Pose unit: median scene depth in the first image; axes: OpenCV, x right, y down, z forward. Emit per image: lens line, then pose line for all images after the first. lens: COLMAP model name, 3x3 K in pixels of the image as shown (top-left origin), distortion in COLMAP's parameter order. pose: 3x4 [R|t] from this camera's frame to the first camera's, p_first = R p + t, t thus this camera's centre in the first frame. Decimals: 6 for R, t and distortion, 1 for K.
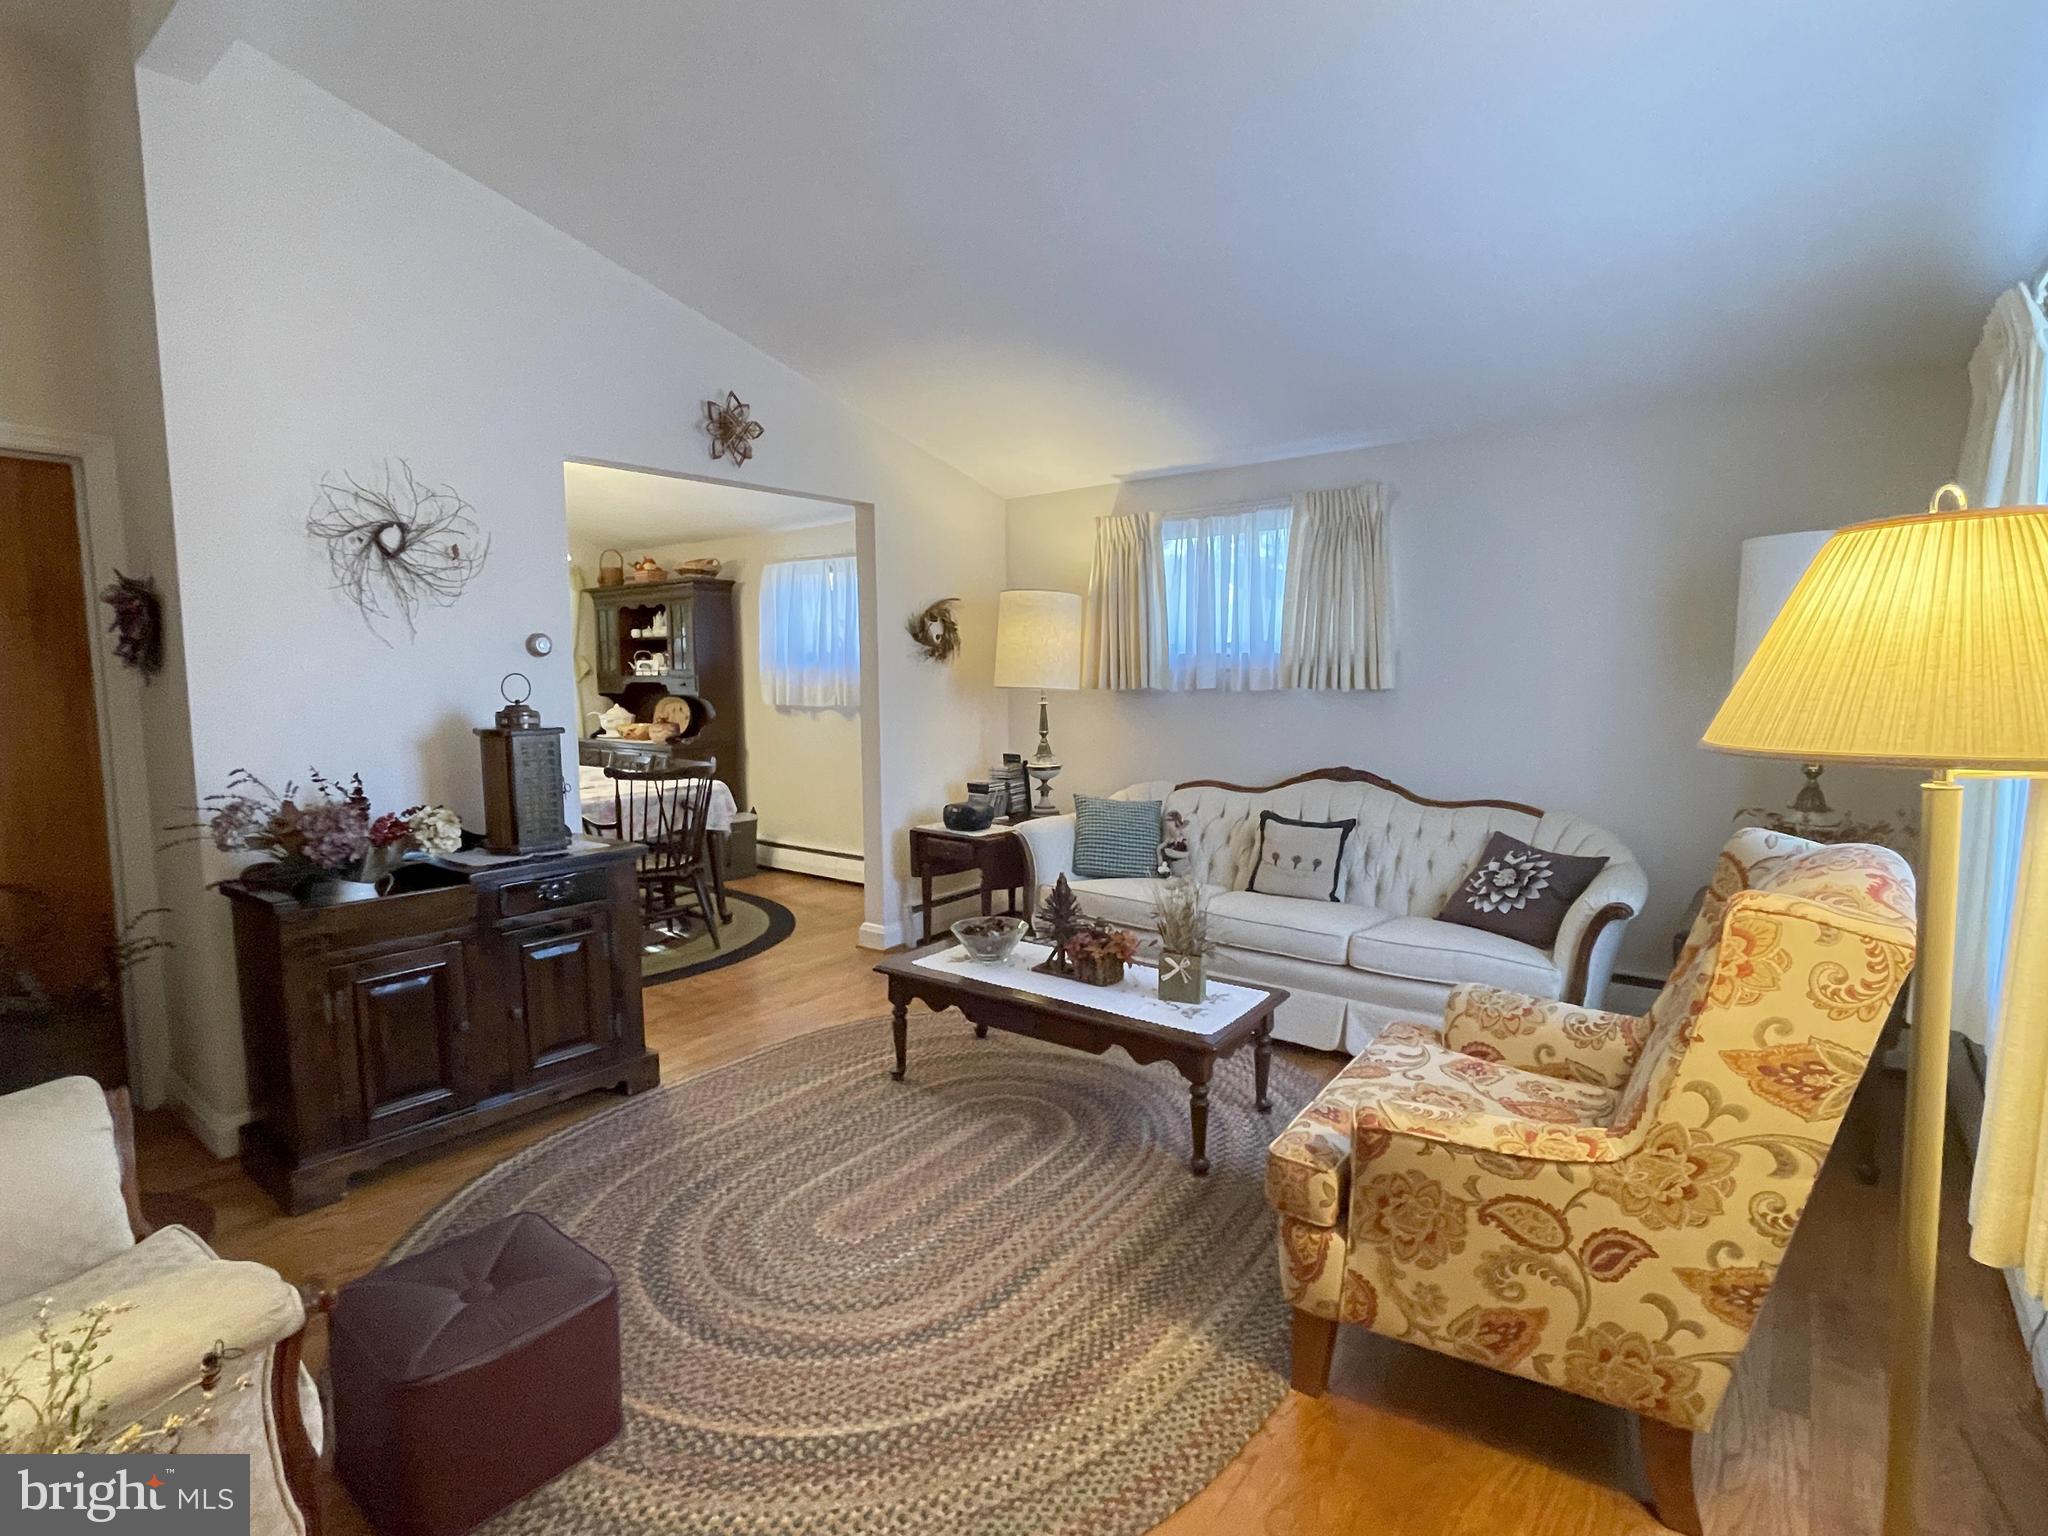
lens RADIAL K [[1011.4, 0, 1010.6], [0, 1011.4, 764.4], [0, 0, 1]] dist [0.000728, -0.000336]
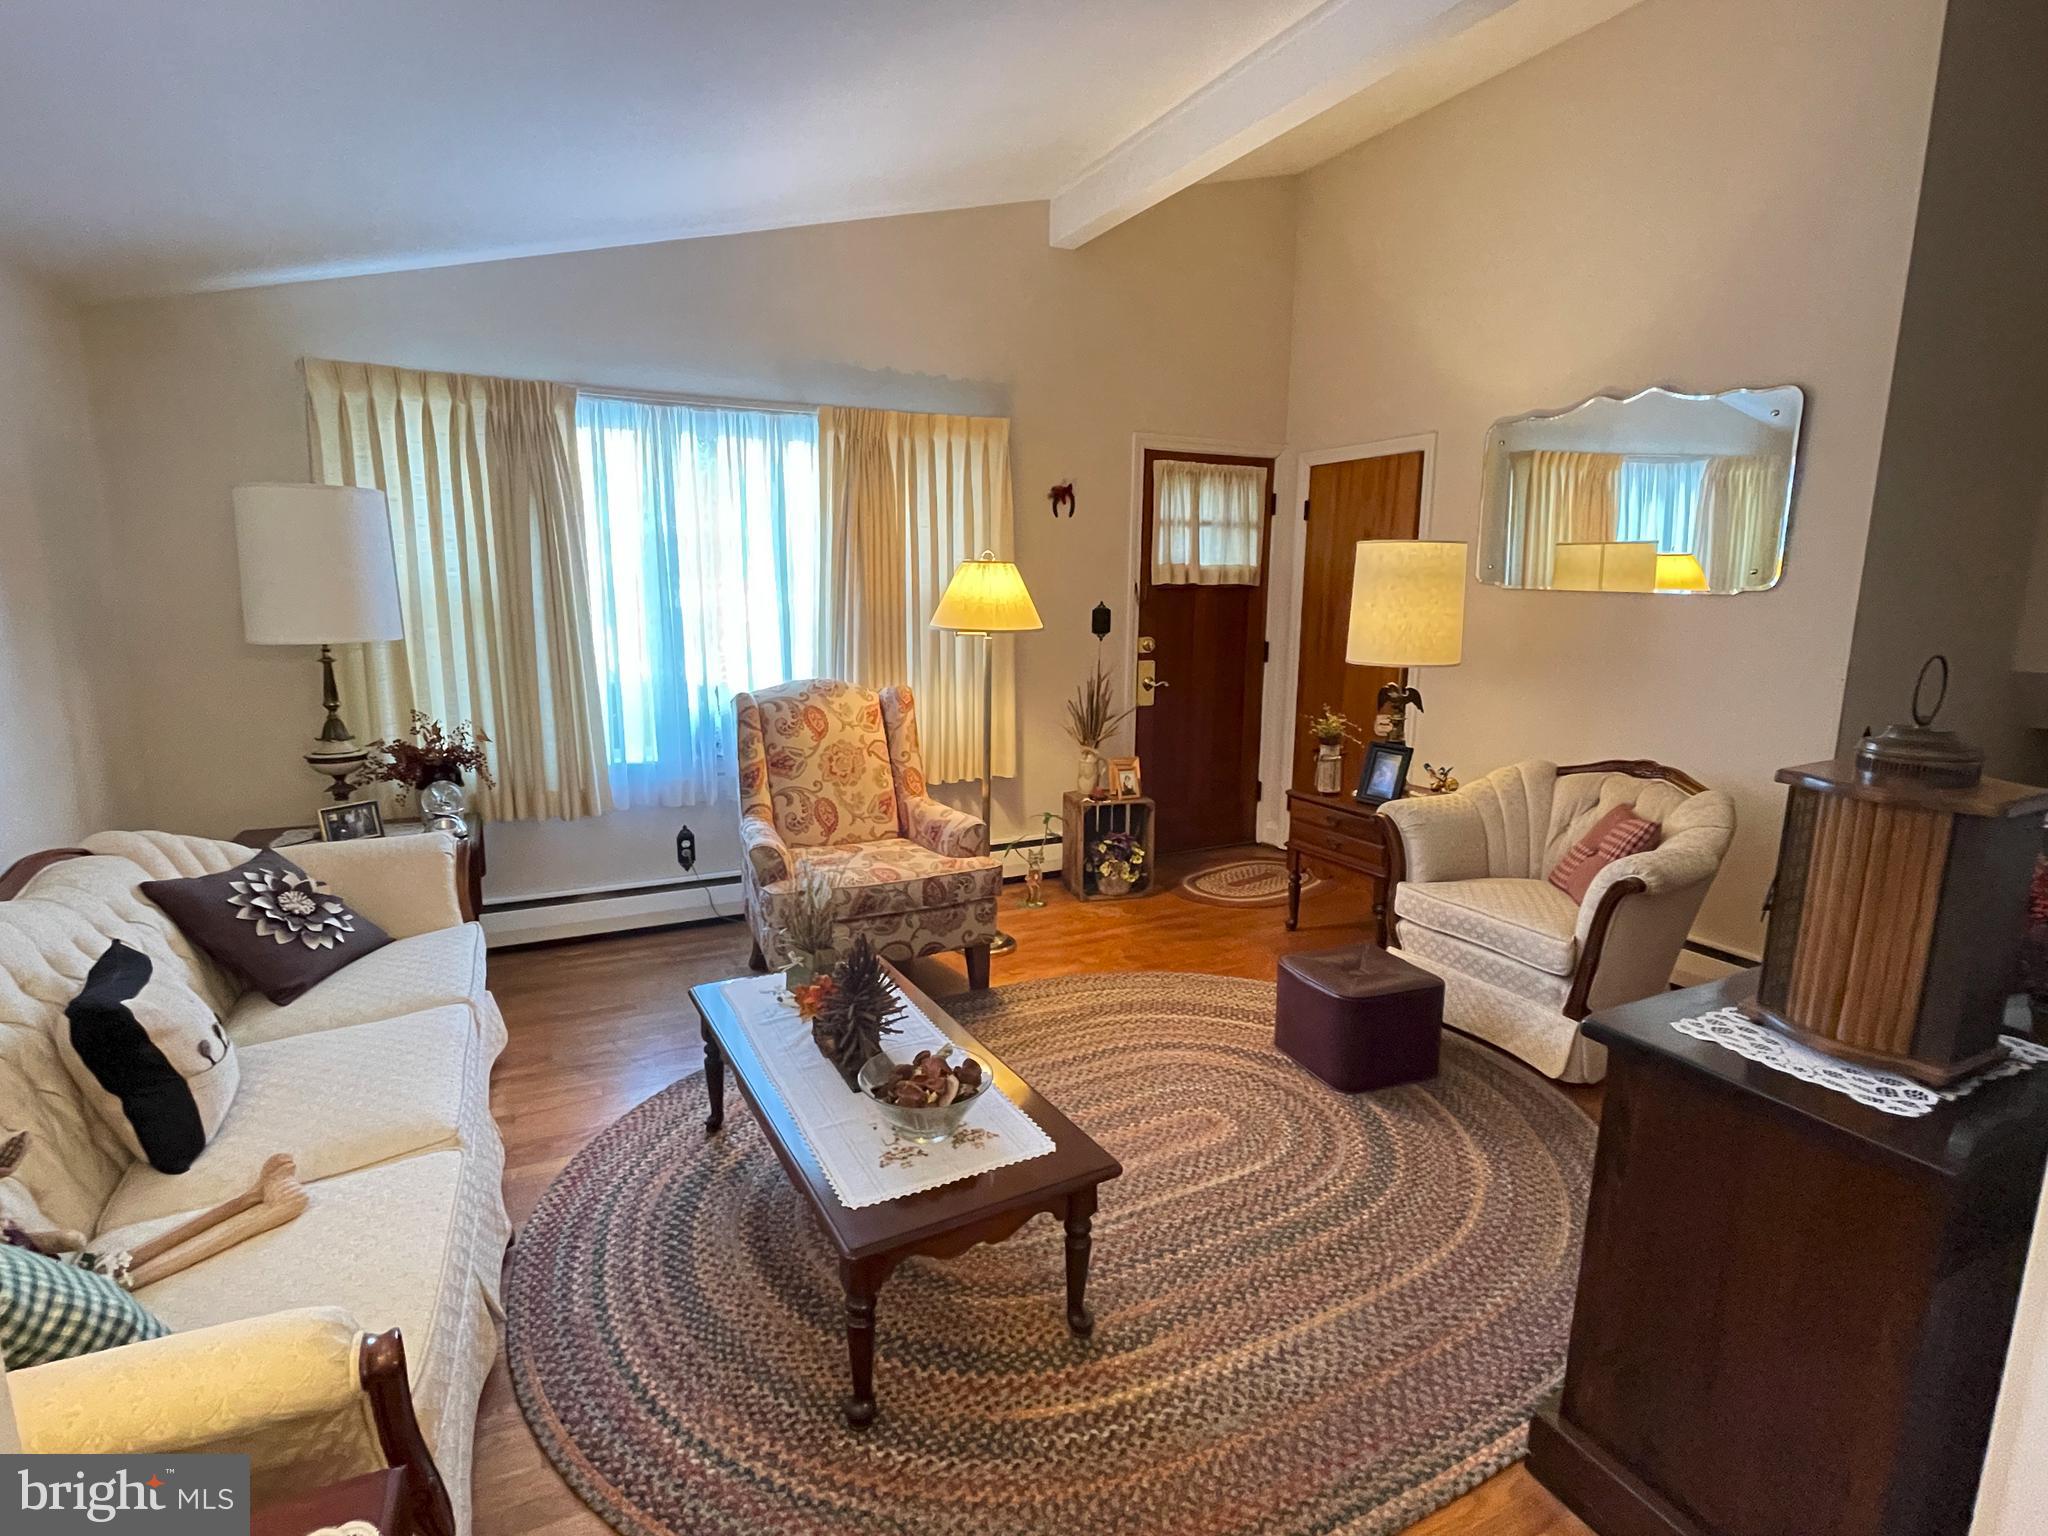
lens RADIAL K [[1011.4, 0, 1010.6], [0, 1011.4, 764.4], [0, 0, 1]] dist [0.000728, -0.000336]
pose [[-0.906296, -0.070005, 0.416806, -0.373766], [0.045450, 0.964325, 0.260789, -0.203509], [-0.420193, 0.255295, -0.870782, 1.822106]]
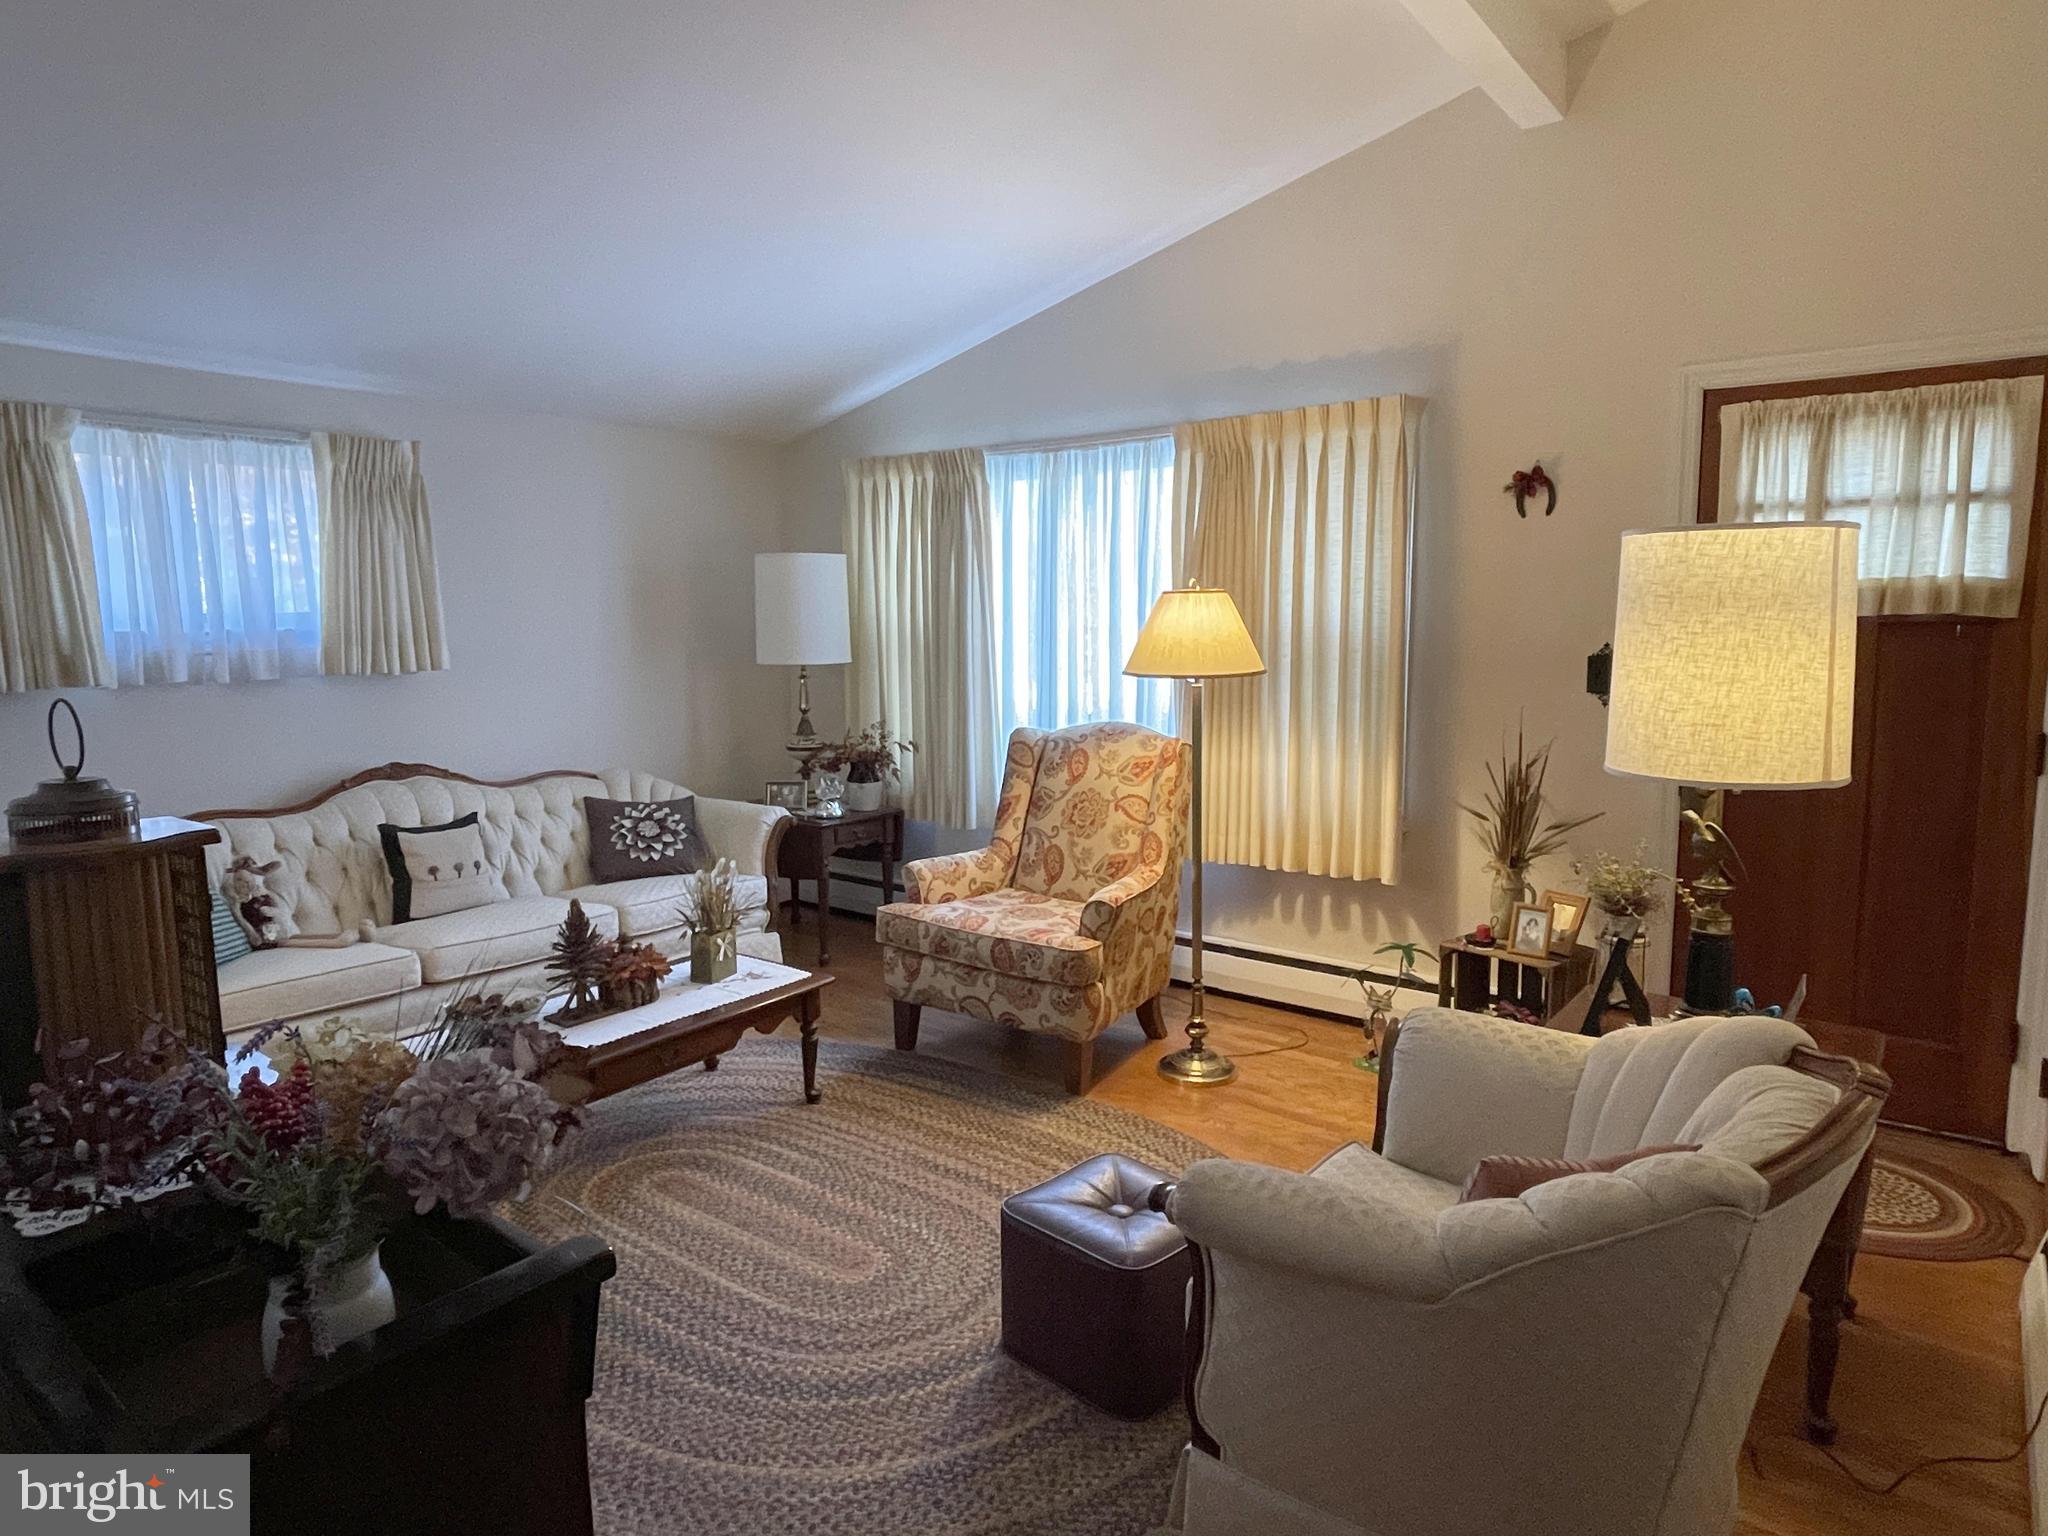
lens RADIAL K [[1204.0, 0, 1012.9], [0, 1204.0, 765.2], [0, 0, 1]] dist [-0.002007, -0.001309]
pose [[-0.011111, -0.111045, 0.993753, -1.114217], [0.104376, 0.988257, 0.111598, -0.088654], [-0.994476, 0.104964, 0.000610, 0.758321]]
